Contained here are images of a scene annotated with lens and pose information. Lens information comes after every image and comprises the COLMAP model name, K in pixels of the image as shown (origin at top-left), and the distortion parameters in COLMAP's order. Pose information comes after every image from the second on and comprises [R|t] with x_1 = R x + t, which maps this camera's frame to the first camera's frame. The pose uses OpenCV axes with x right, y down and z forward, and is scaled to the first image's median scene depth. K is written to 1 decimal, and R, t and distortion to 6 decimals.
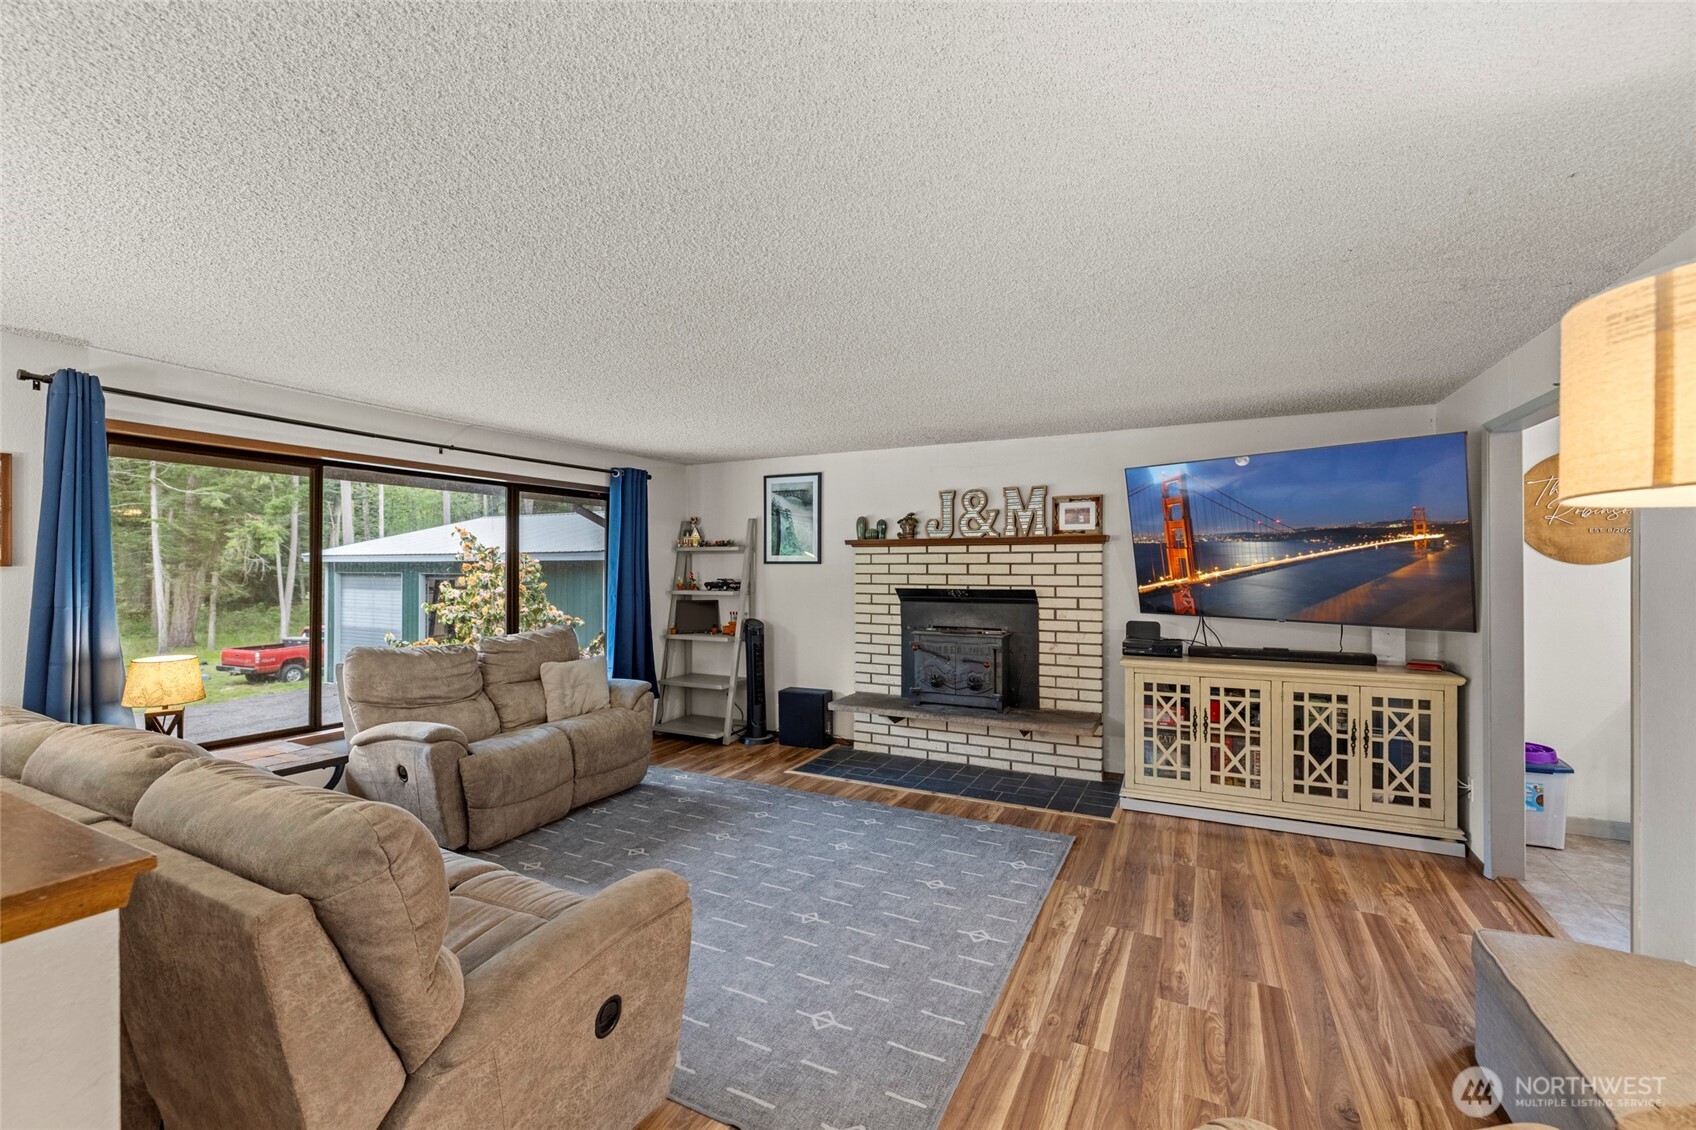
lens RADIAL K [[711.8, 0, 845.7], [0, 711.8, 563.8], [0, 0, 1]] dist [0.000427, 0.000289]
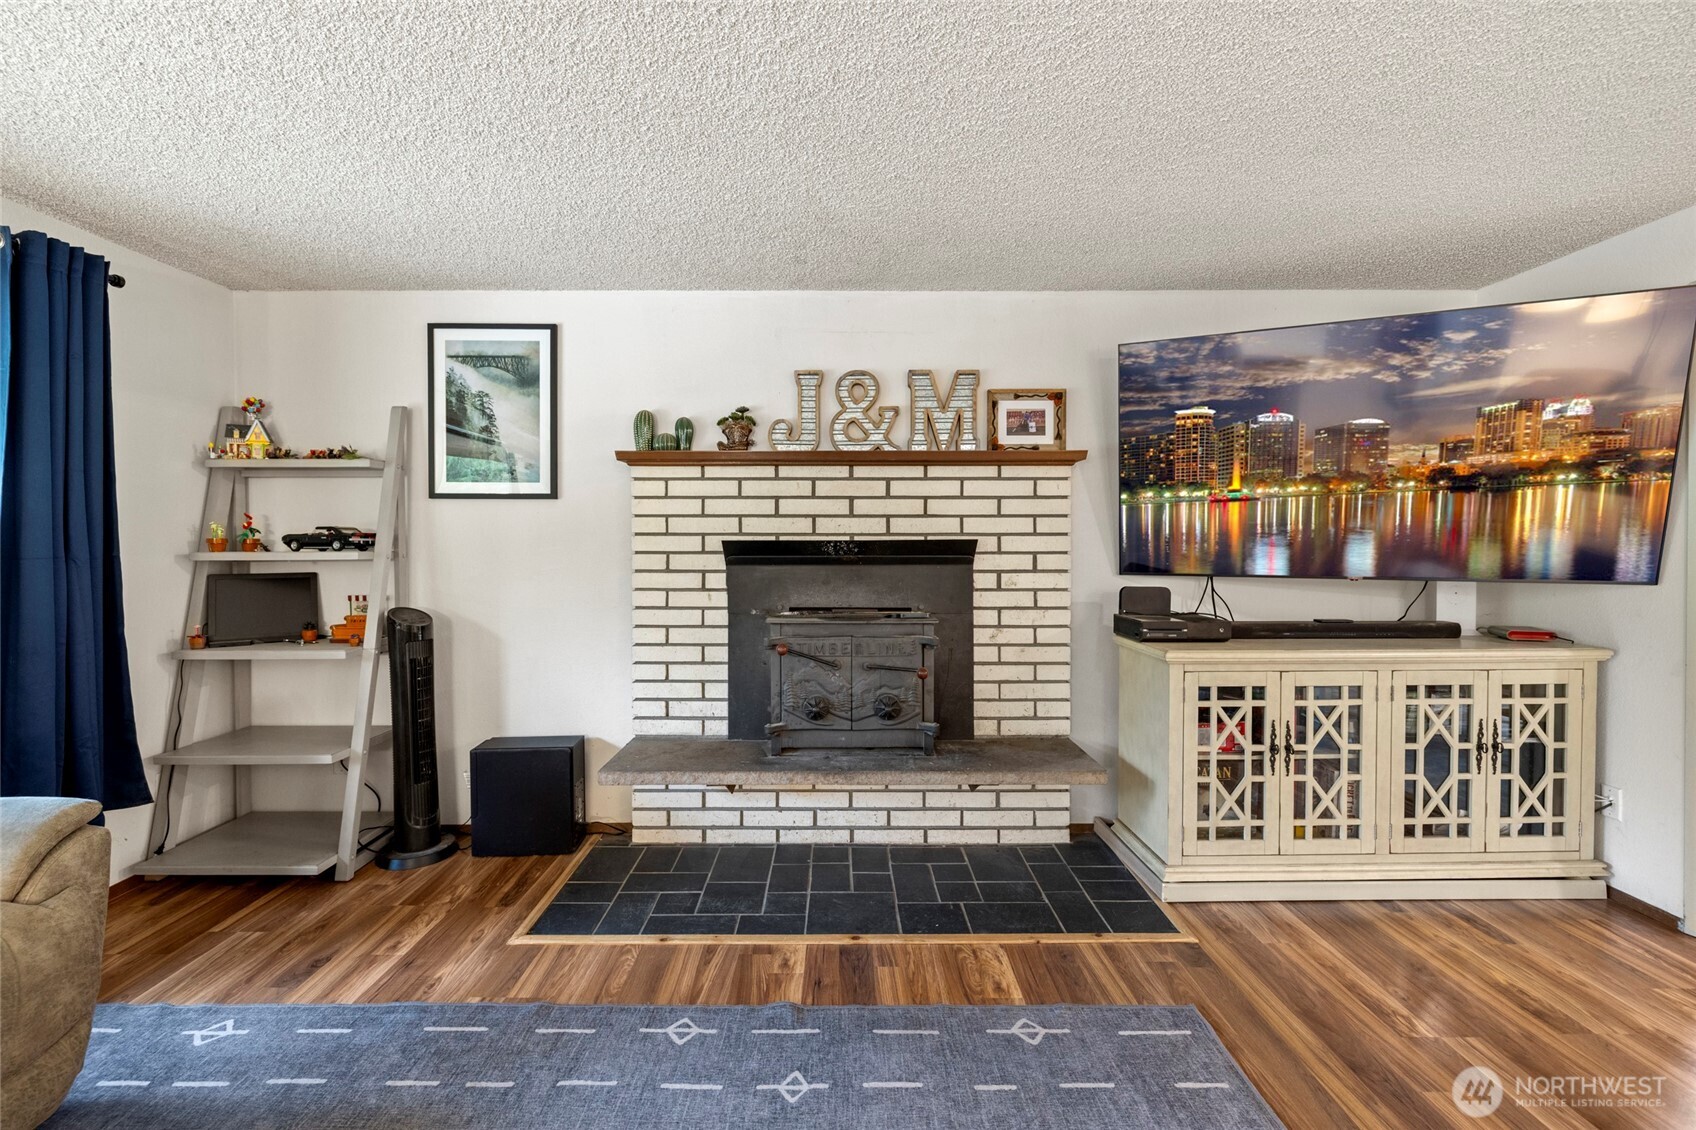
lens RADIAL K [[718.1, 0, 841.6], [0, 718.1, 552.9], [0, 0, 1]] dist [-0.000439, 0.000197]
pose [[0.891528, -0.004715, 0.452941, -0.112778], [-0.000995, 0.999923, 0.012366, 0.042903], [-0.452965, -0.011475, 0.891455, 0.550262]]
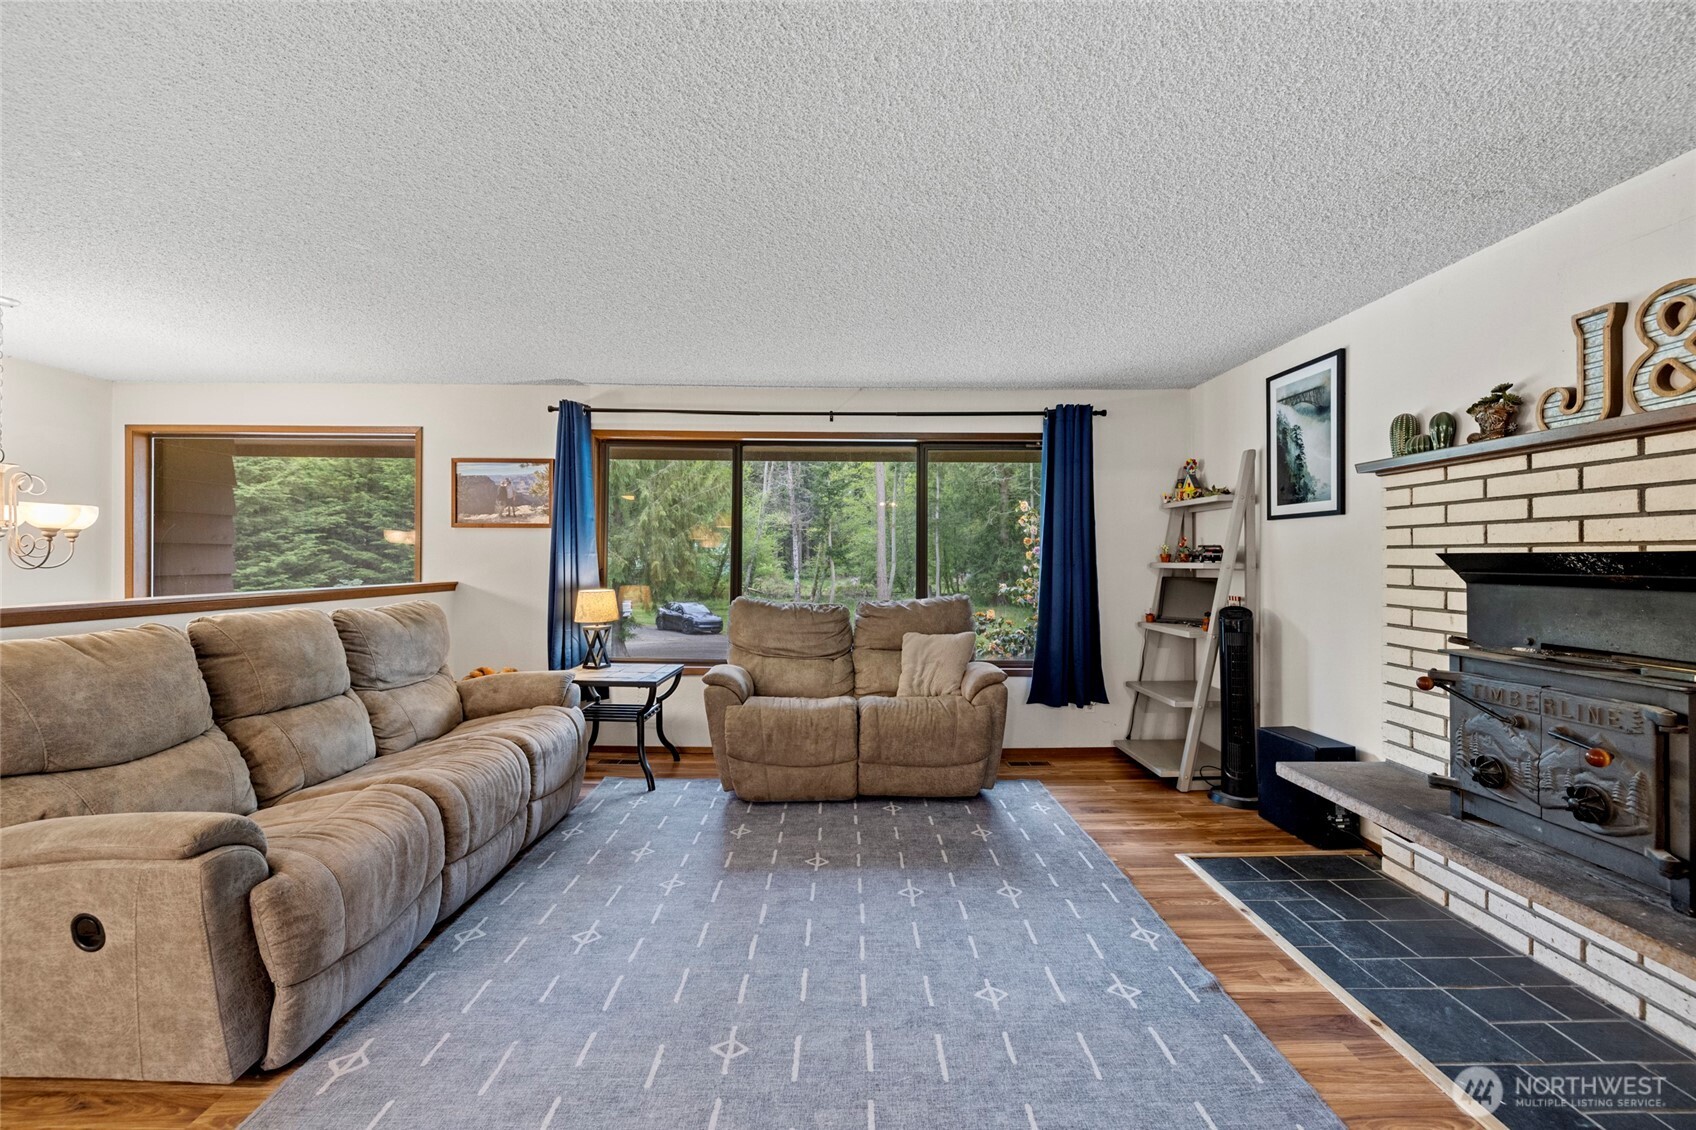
lens RADIAL K [[708.5, 0, 843.8], [0, 708.5, 556.3], [0, 0, 1]] dist [0.000797, -0.000162]
pose [[0.459015, -0.000415, -0.888429, 0.352335], [-0.000394, 1.000000, -0.000670, 0.042636], [0.888429, 0.000658, 0.459014, 0.517672]]
